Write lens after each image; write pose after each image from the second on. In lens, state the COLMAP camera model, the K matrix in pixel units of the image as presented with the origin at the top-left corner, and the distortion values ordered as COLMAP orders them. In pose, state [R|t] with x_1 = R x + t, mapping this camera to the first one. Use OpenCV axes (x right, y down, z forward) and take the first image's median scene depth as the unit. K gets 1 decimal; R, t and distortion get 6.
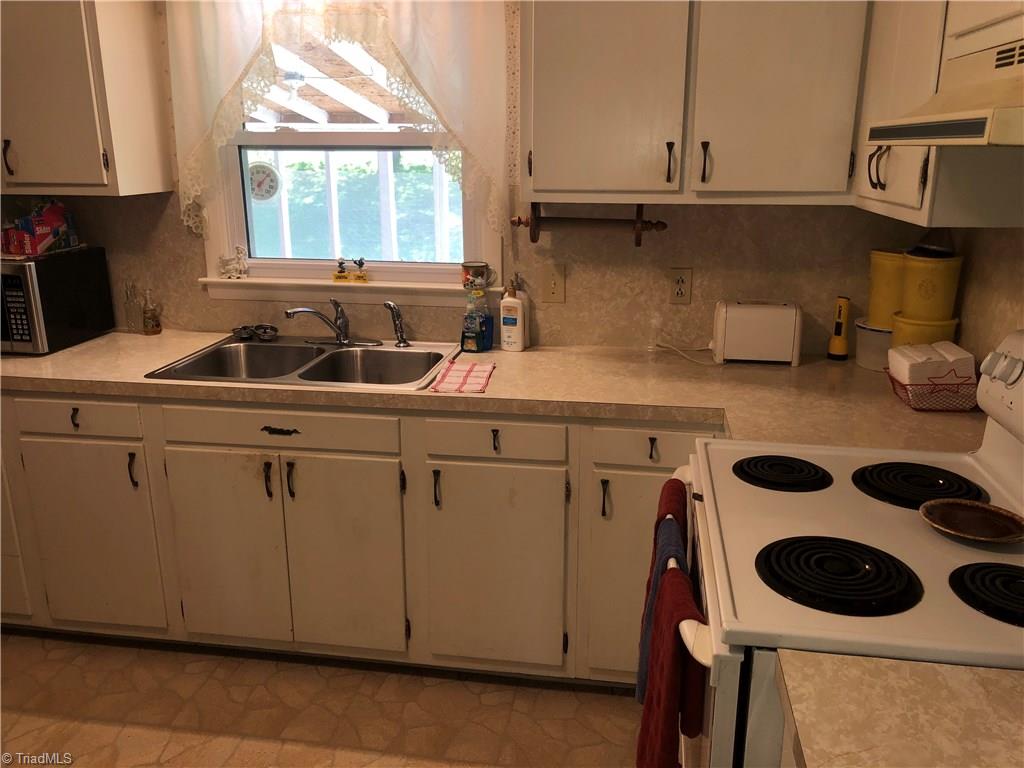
lens RADIAL K [[839.8, 0, 512.0], [0, 839.8, 384.0], [0, 0, 1]] dist [0.053035, -0.094529]
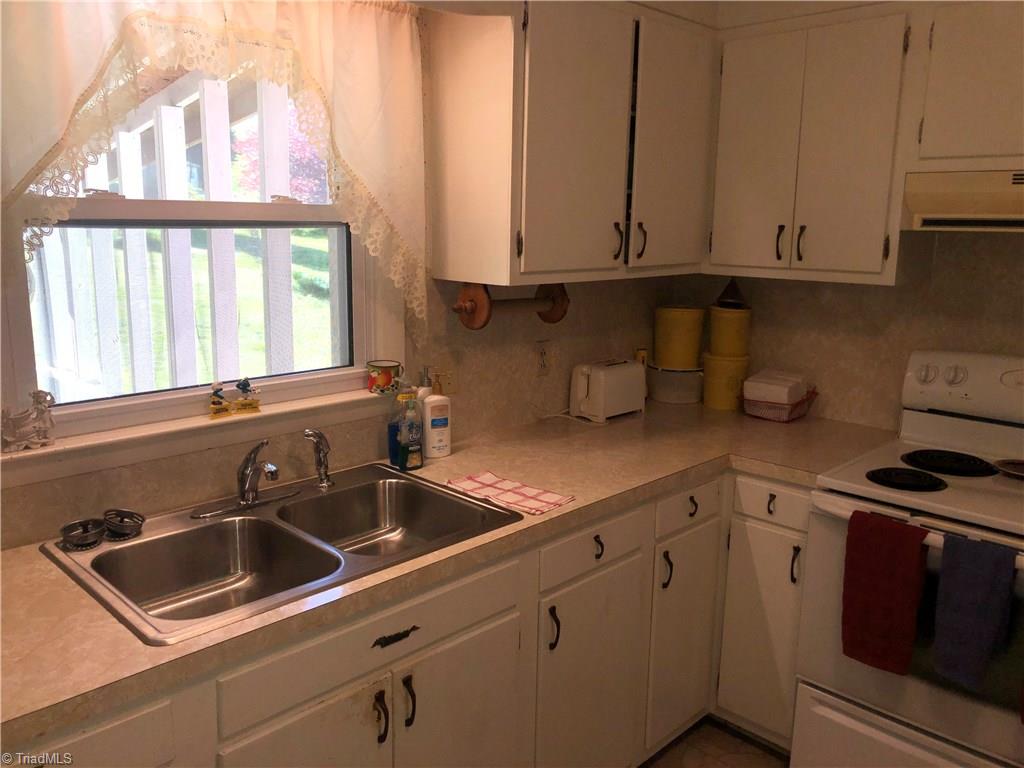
lens RADIAL K [[833.0, 0, 510.9], [0, 833.0, 368.1], [0, 0, 1]] dist [0.000305, -0.000916]
pose [[0.573229, -0.136334, 0.807974, -0.672619], [0.209782, 0.977615, 0.016126, -0.134531], [-0.792086, 0.160255, 0.588997, 0.457257]]
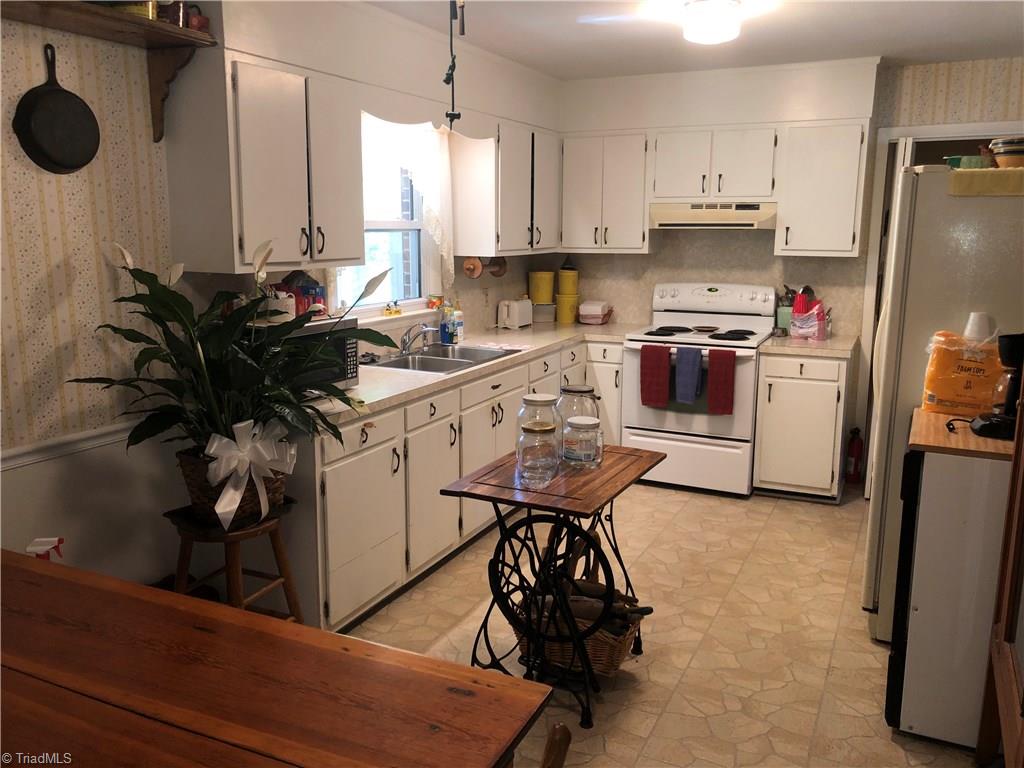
lens RADIAL K [[839.8, 0, 512.0], [0, 839.8, 384.0], [0, 0, 1]] dist [0.053035, -0.094529]
pose [[0.279191, -0.178469, 0.943505, -1.791757], [0.261795, 0.959501, 0.104028, -0.114978], [-0.923859, 0.217961, 0.314606, 0.374536]]
